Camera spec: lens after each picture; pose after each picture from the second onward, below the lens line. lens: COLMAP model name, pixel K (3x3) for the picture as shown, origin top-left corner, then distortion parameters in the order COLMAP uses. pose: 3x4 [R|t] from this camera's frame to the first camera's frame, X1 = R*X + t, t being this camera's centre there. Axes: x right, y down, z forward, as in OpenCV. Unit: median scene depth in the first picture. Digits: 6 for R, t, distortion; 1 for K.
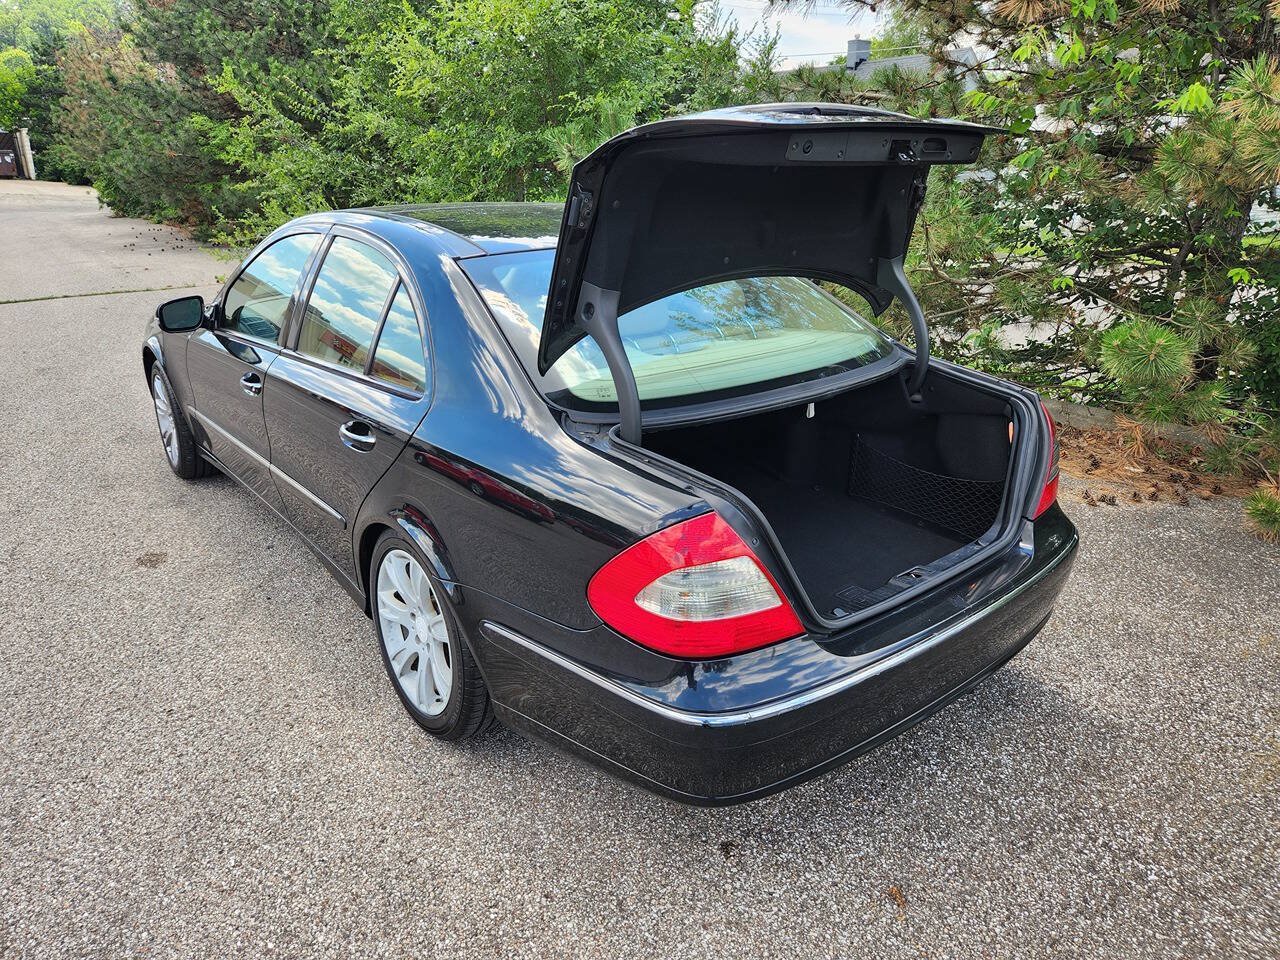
lens RADIAL K [[850.8, 0, 645.2], [0, 850.8, 463.4], [0, 0, 1]] dist [0.065448, -0.058418]
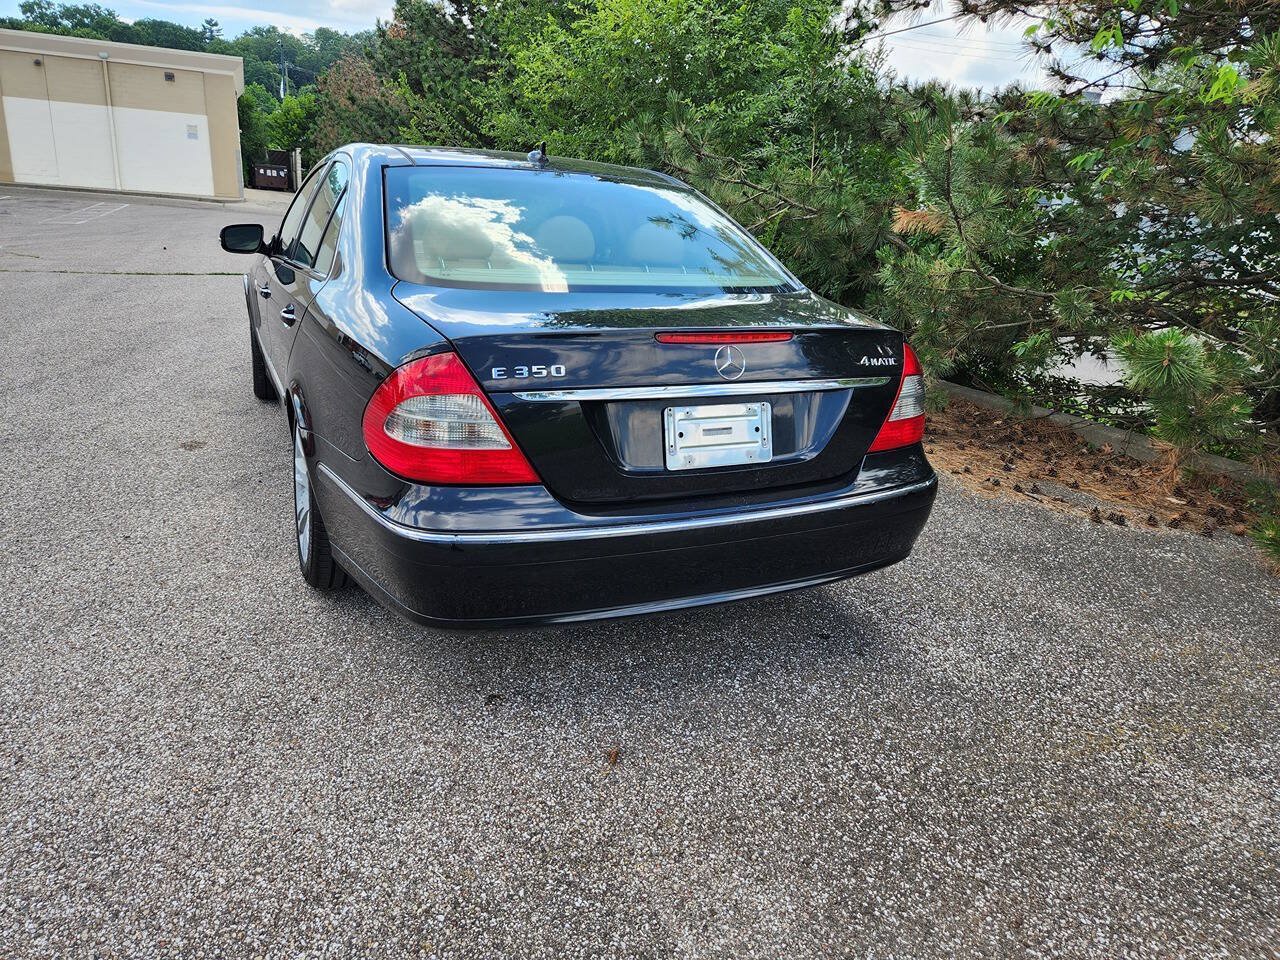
lens RADIAL K [[845.0, 0, 644.2], [0, 845.0, 477.0], [0, 0, 1]] dist [0.071486, -0.059762]
pose [[0.970303, 0.125710, -0.206659, 0.160866], [-0.132510, 0.990993, -0.019343, 0.058122], [0.202366, 0.046153, 0.978222, -0.005340]]
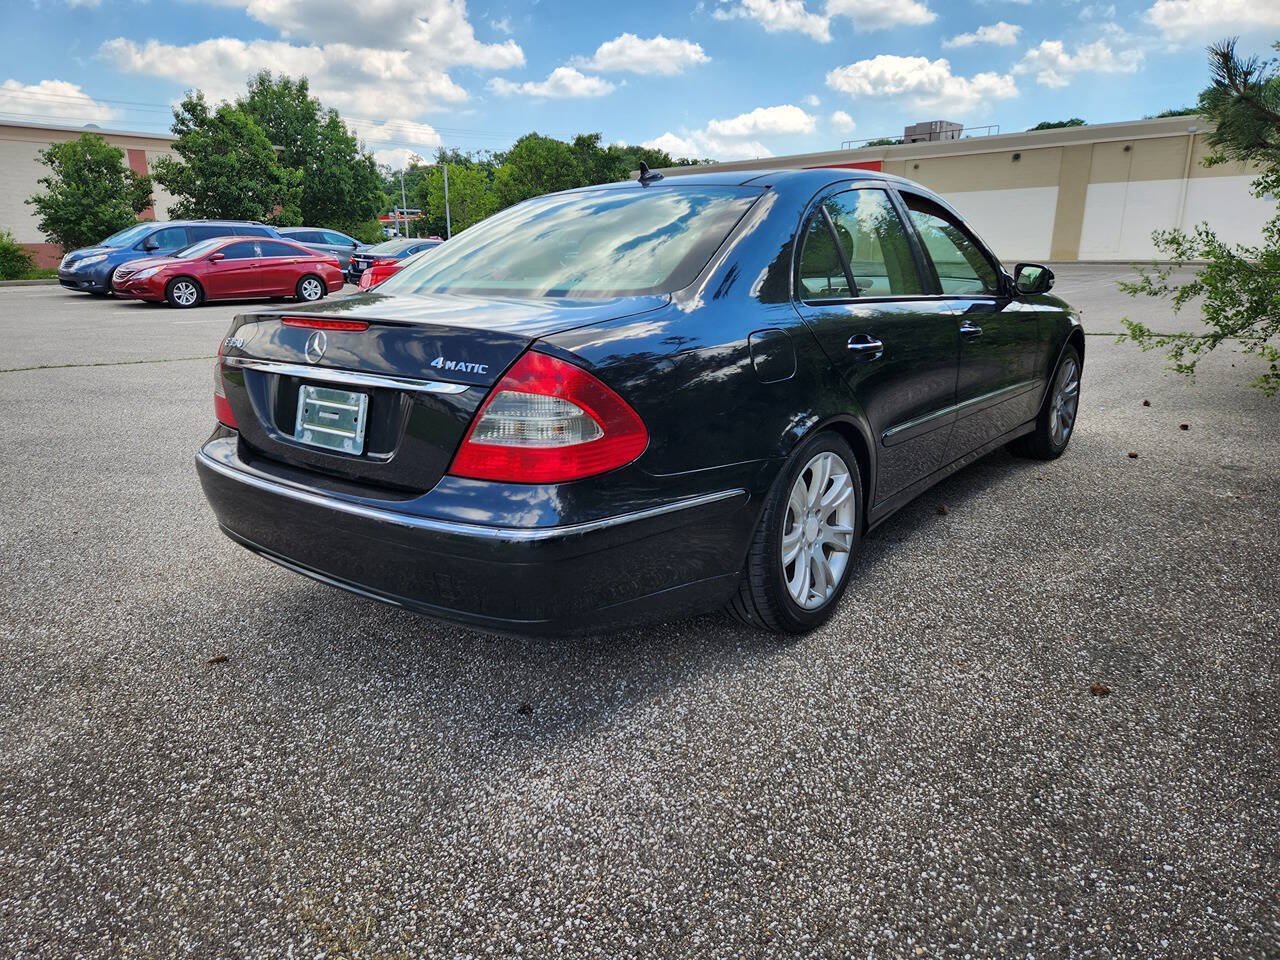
lens RADIAL K [[846.7, 0, 626.1], [0, 846.7, 483.7], [0, 0, 1]] dist [0.074251, -0.060574]
pose [[0.204053, 0.248753, -0.946829, 0.501796], [-0.305478, 0.935064, 0.179828, -0.050014], [0.930078, 0.252540, 0.266791, 0.373521]]
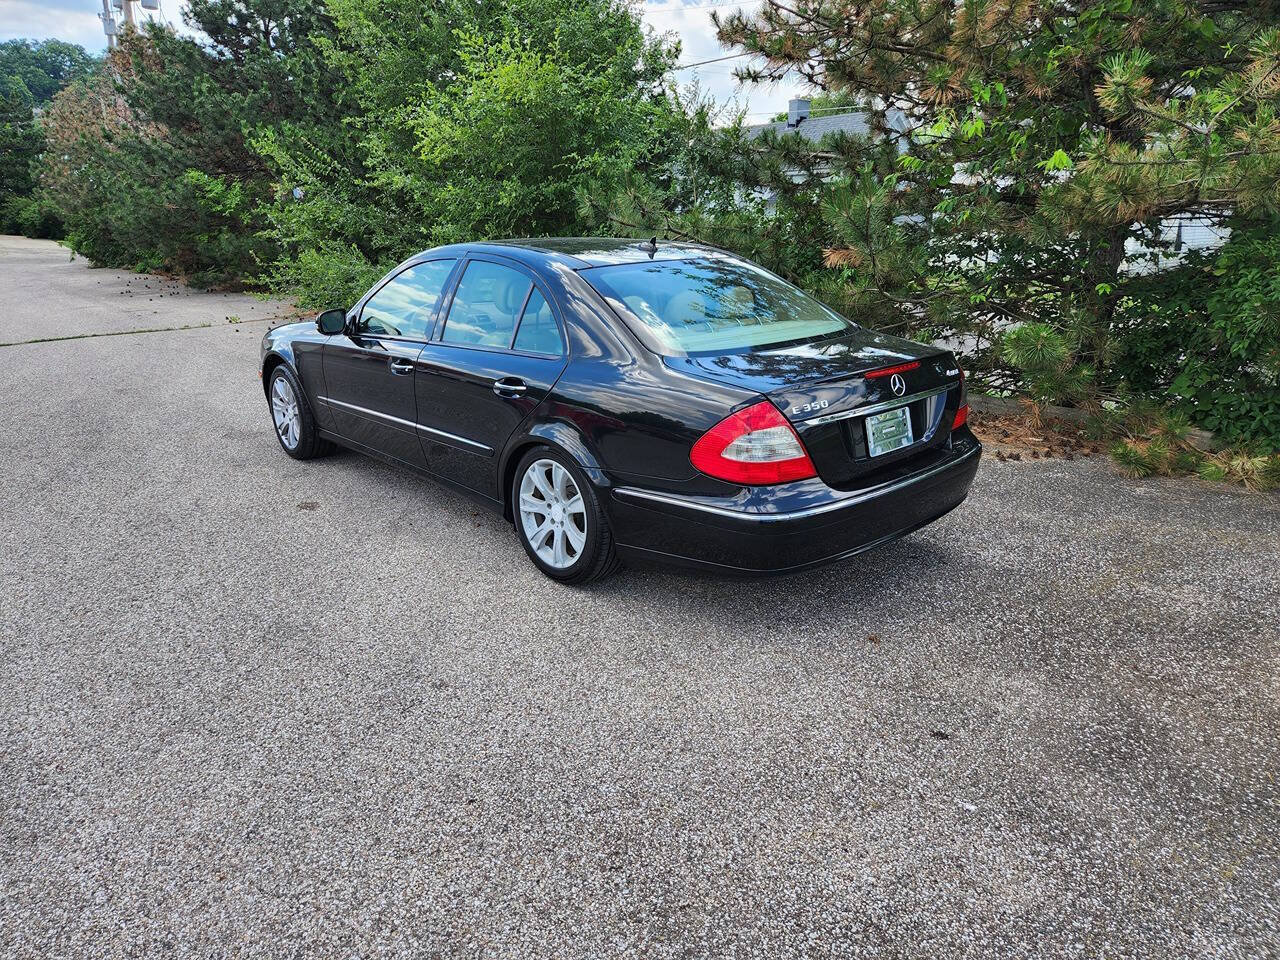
lens RADIAL K [[844.7, 0, 637.3], [0, 844.7, 473.1], [0, 0, 1]] dist [0.072527, -0.061073]
pose [[0.998714, -0.020062, 0.046567, -0.076230], [0.021978, 0.998917, -0.041004, 0.076593], [-0.045694, 0.041974, 0.998073, -0.205325]]
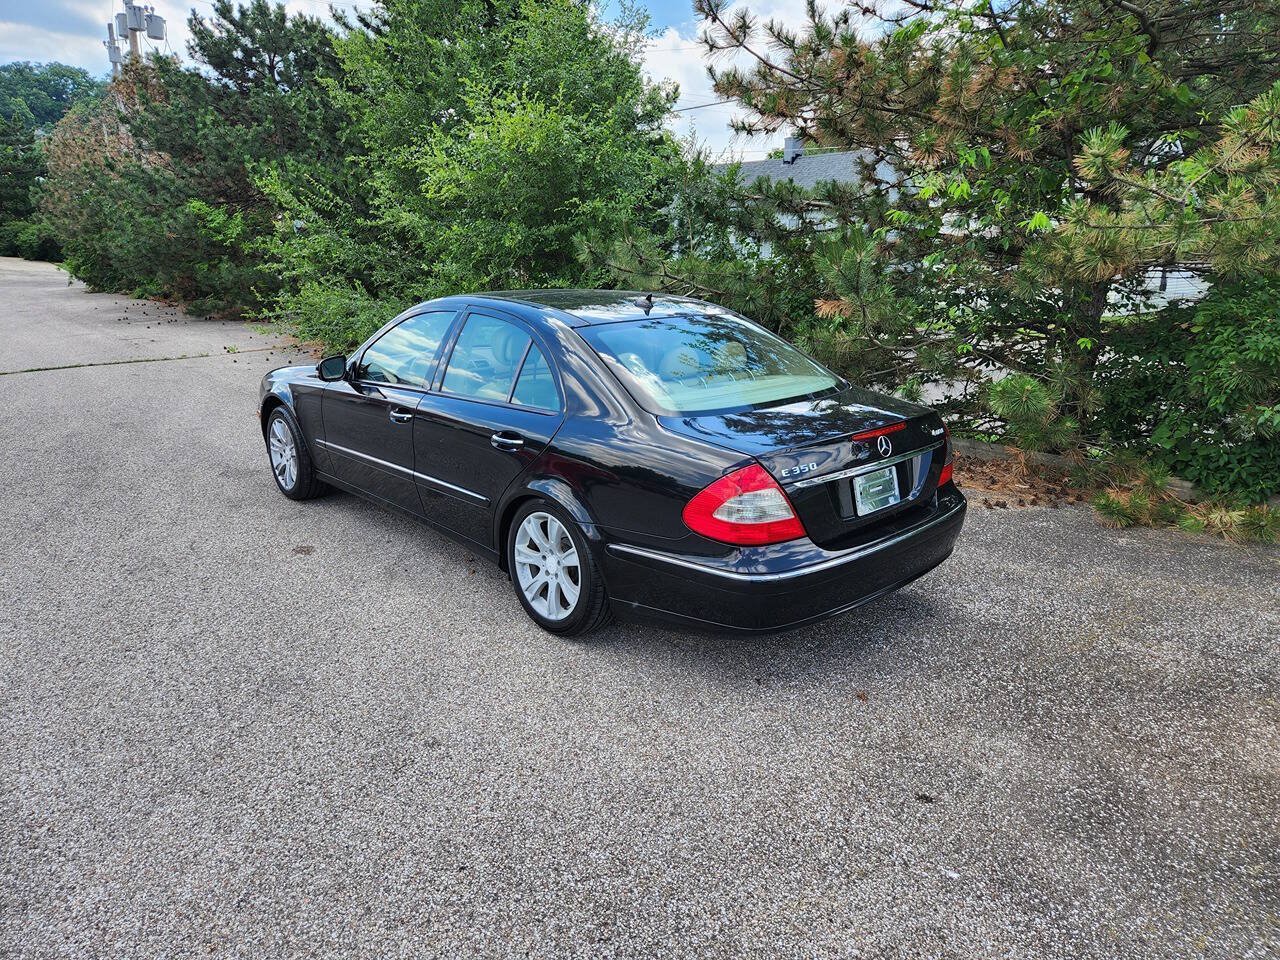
lens RADIAL K [[843.6, 0, 648.1], [0, 843.6, 467.9], [0, 0, 1]] dist [0.072152, -0.059645]
pose [[0.997873, -0.008398, 0.064648, -0.075244], [0.013376, 0.996945, -0.076958, 0.056710], [-0.063804, 0.077659, 0.994936, -0.218024]]
